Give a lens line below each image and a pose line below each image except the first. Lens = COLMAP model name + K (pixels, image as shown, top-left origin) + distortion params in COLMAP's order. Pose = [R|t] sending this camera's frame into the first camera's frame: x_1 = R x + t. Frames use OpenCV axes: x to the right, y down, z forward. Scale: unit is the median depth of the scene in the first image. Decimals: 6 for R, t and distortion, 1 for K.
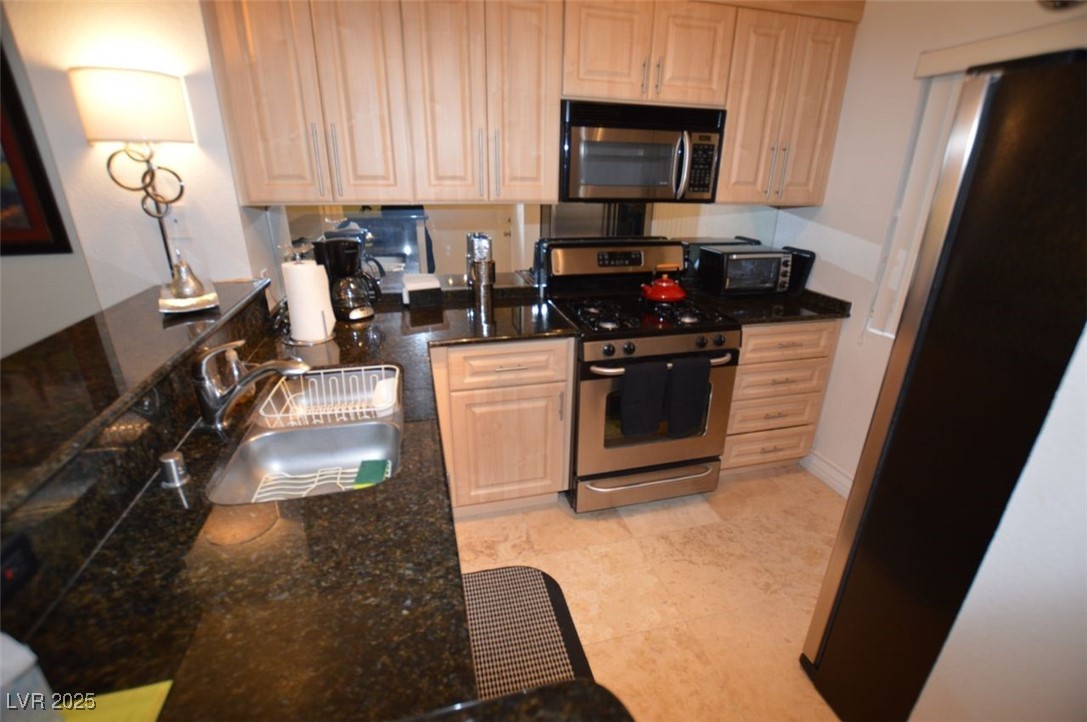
lens RADIAL K [[495.3, 0, 543.5], [0, 495.3, 361.0], [0, 0, 1]] dist [-0.011857, -0.000882]
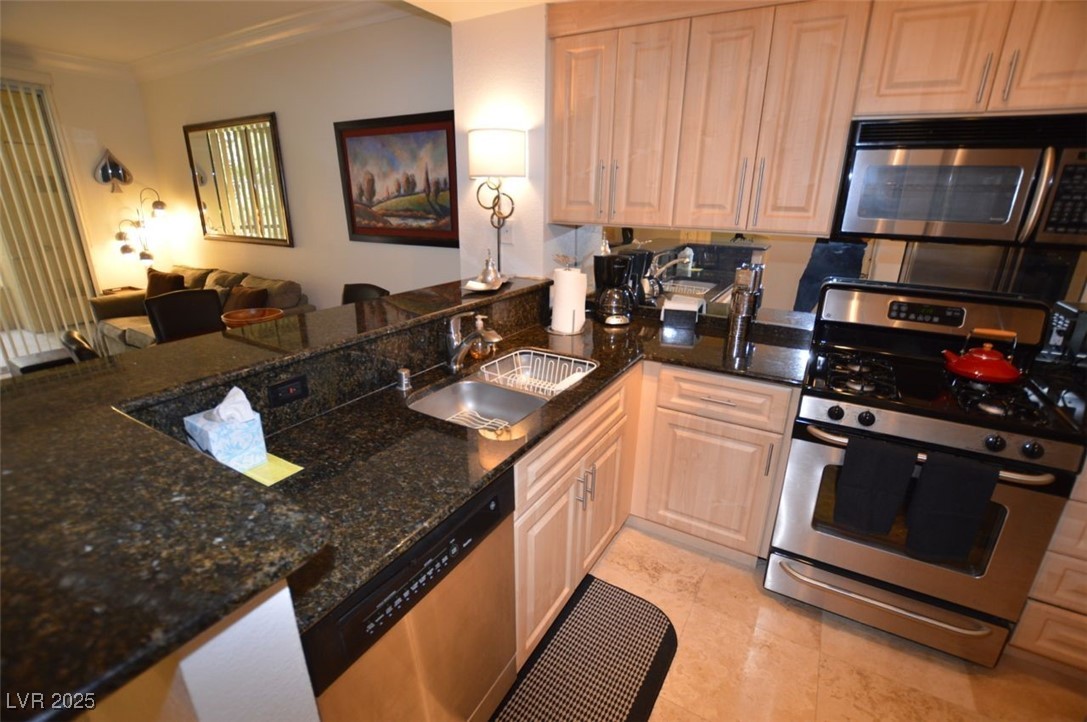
lens RADIAL K [[497.2, 0, 543.5], [0, 497.2, 361.0], [0, 0, 1]] dist [-0.002171, -0.000170]
pose [[0.712286, 0.225614, -0.664640, 0.313736], [-0.264335, 0.963438, 0.043758, -0.012224], [0.650212, 0.144519, 0.745881, 0.045826]]
